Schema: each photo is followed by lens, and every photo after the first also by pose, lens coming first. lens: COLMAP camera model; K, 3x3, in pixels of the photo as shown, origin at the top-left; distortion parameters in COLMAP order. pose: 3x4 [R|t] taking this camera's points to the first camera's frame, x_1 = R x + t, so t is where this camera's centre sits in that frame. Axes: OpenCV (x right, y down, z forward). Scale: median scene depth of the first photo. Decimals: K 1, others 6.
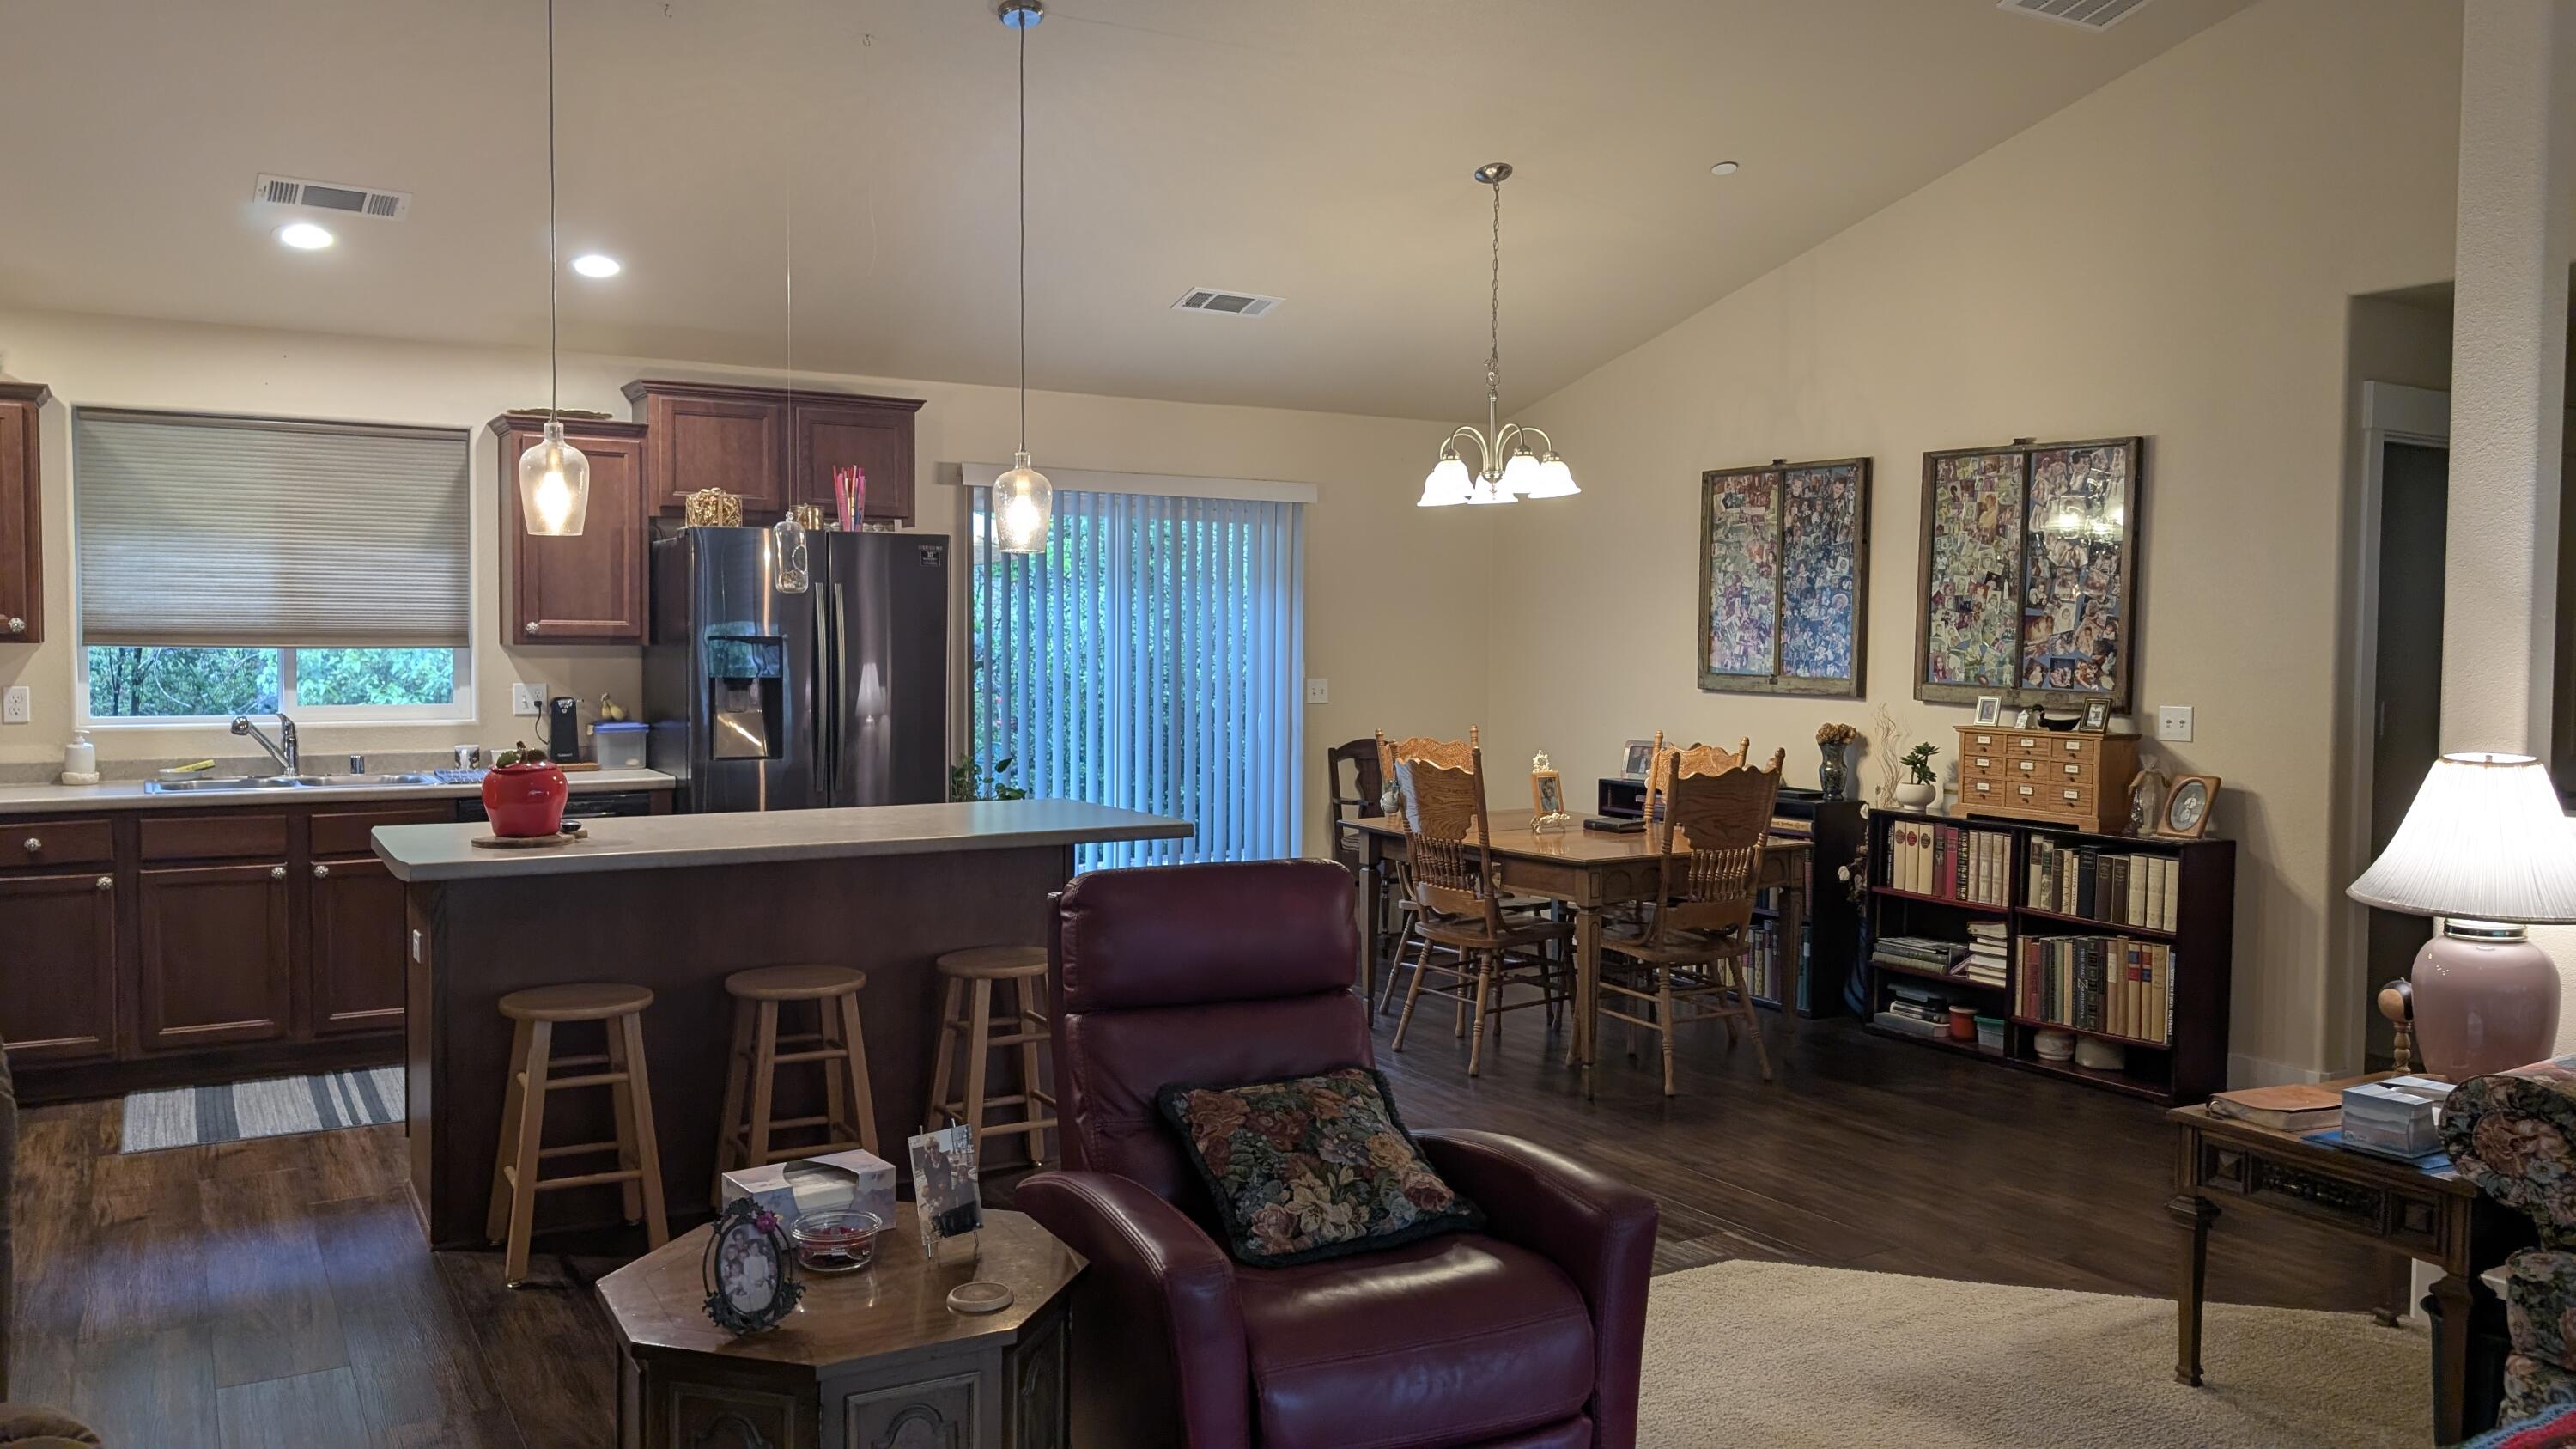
lens RADIAL K [[1861.6, 0, 1286.5], [0, 1861.6, 718.9], [0, 0, 1]] dist [0.024326, -0.013403]
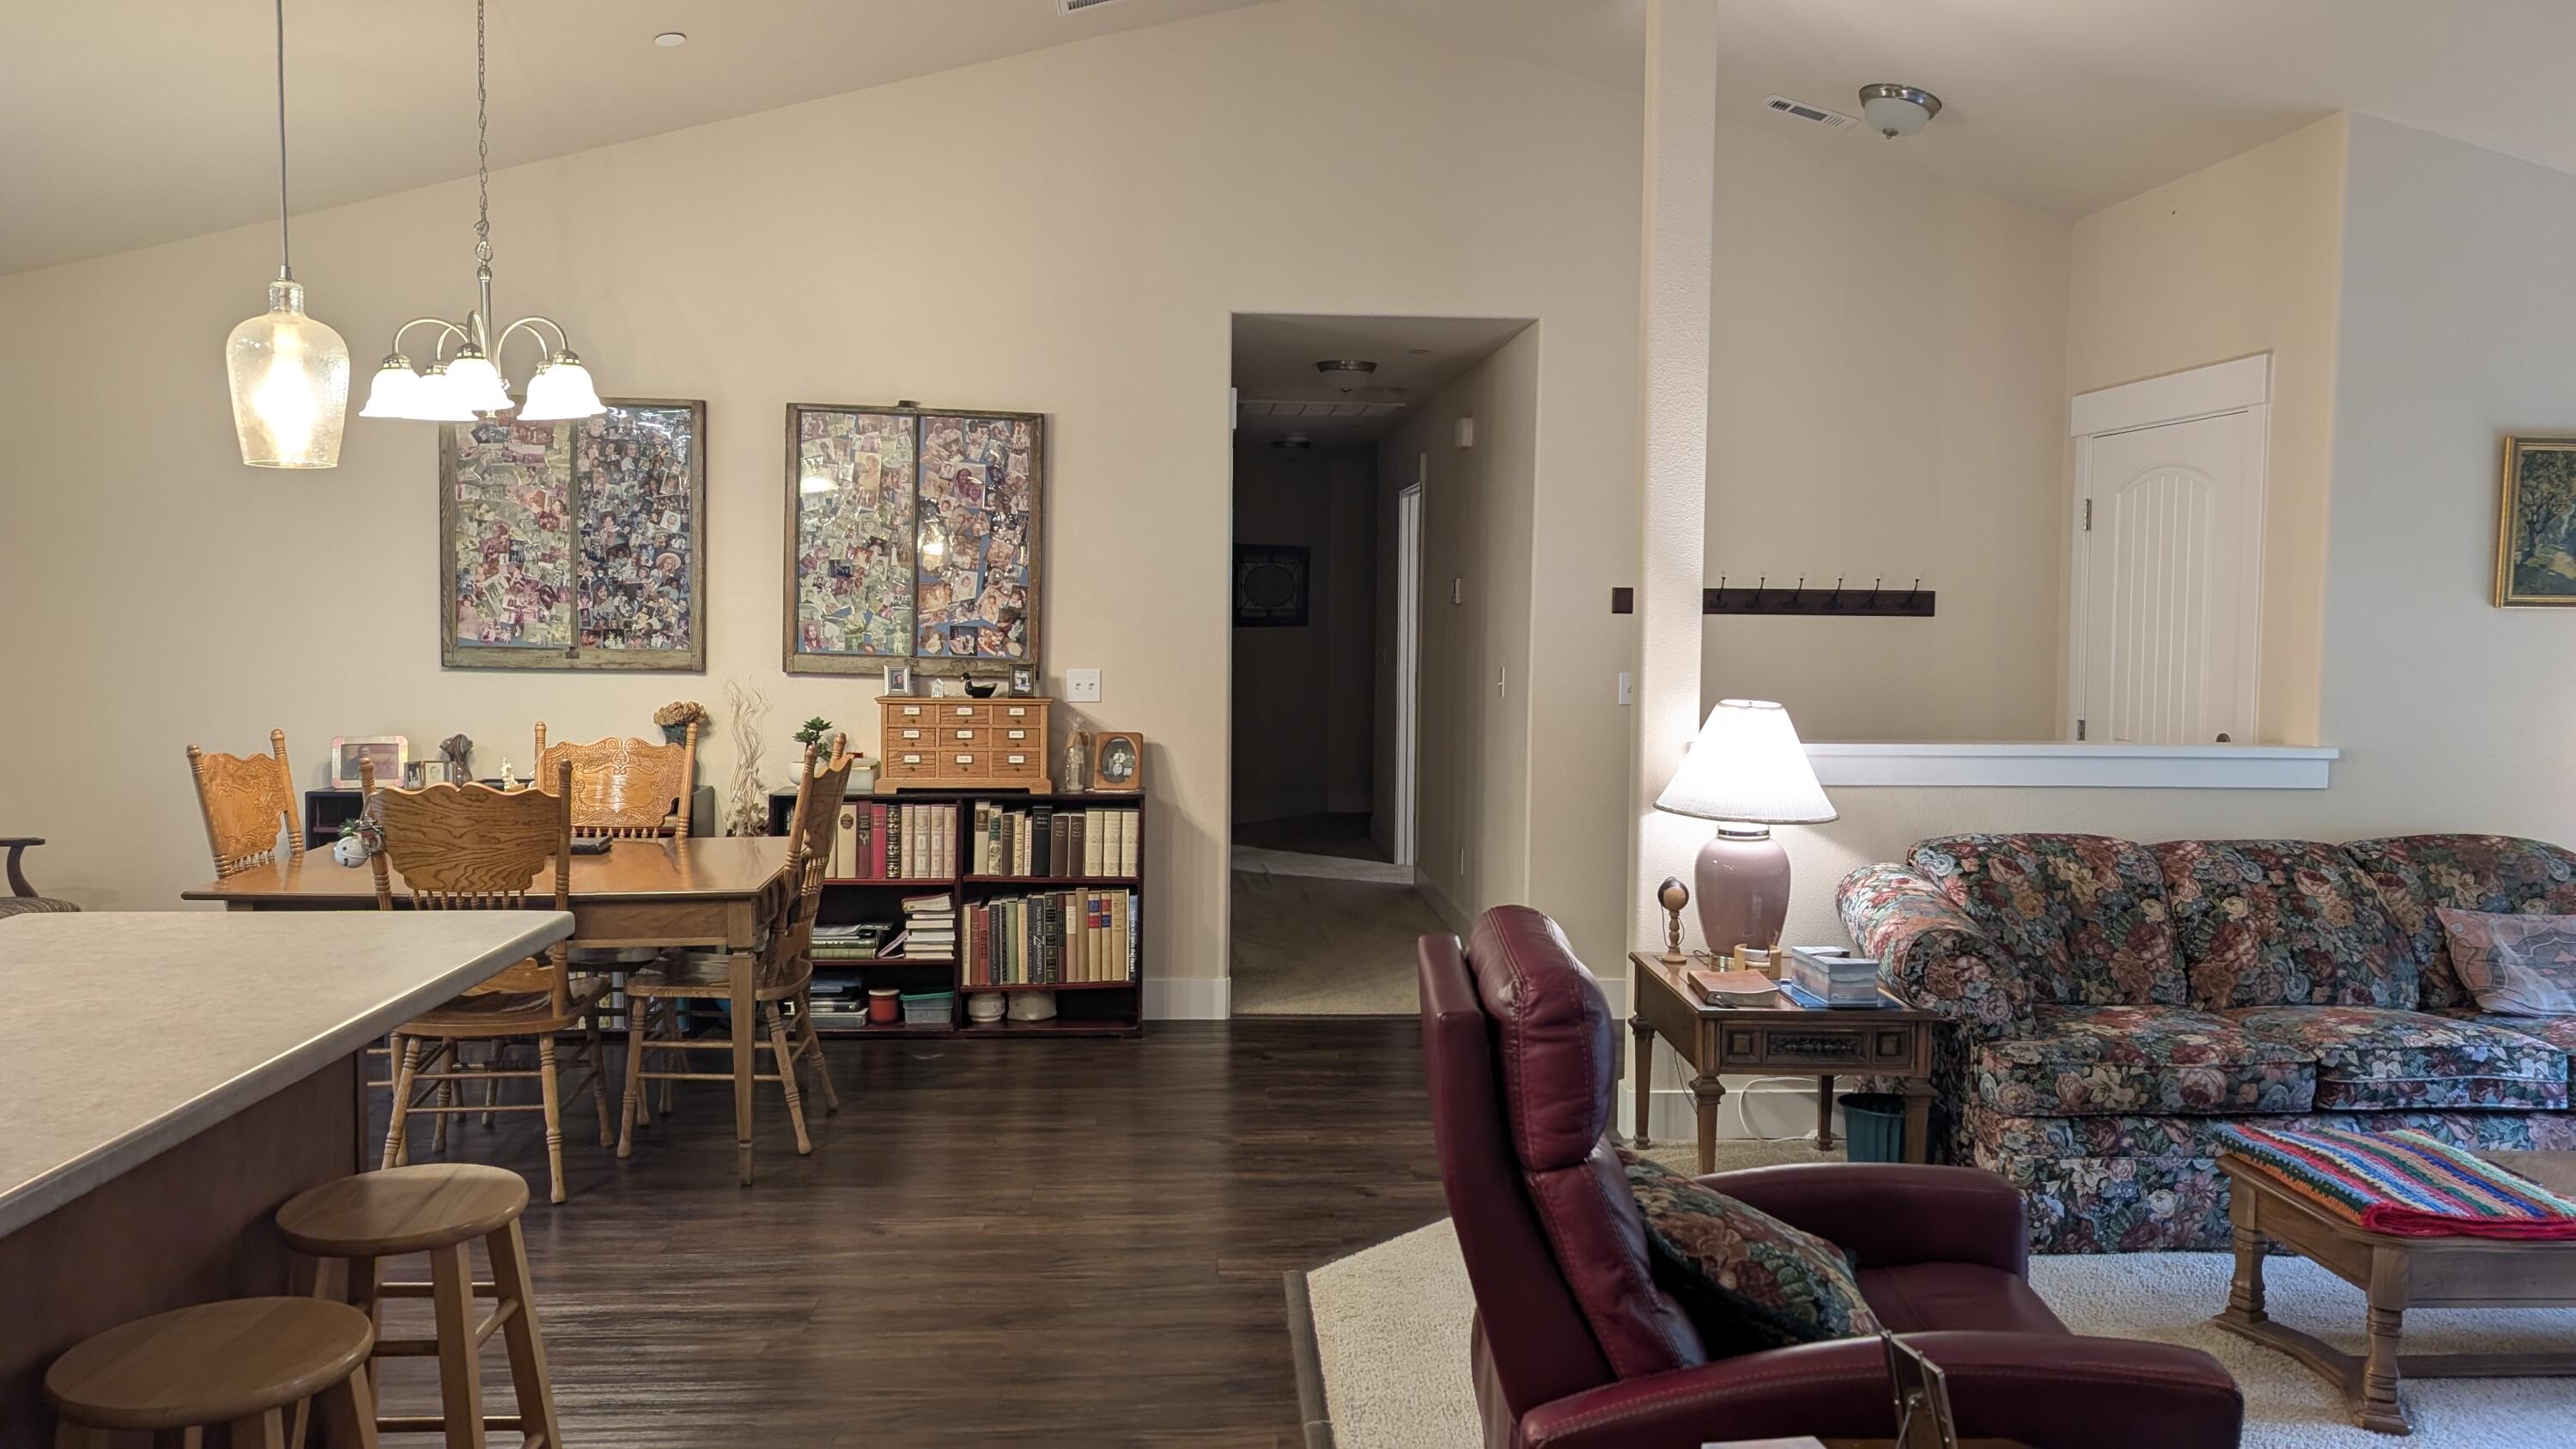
lens RADIAL K [[1861.6, 0, 1289.6], [0, 1861.6, 718.6], [0, 0, 1]] dist [0.024326, -0.013403]
pose [[0.448285, -0.065996, 0.891451, -0.404198], [0.033772, 0.997809, 0.056887, -0.033440], [-0.893252, 0.004605, 0.449532, 0.390105]]
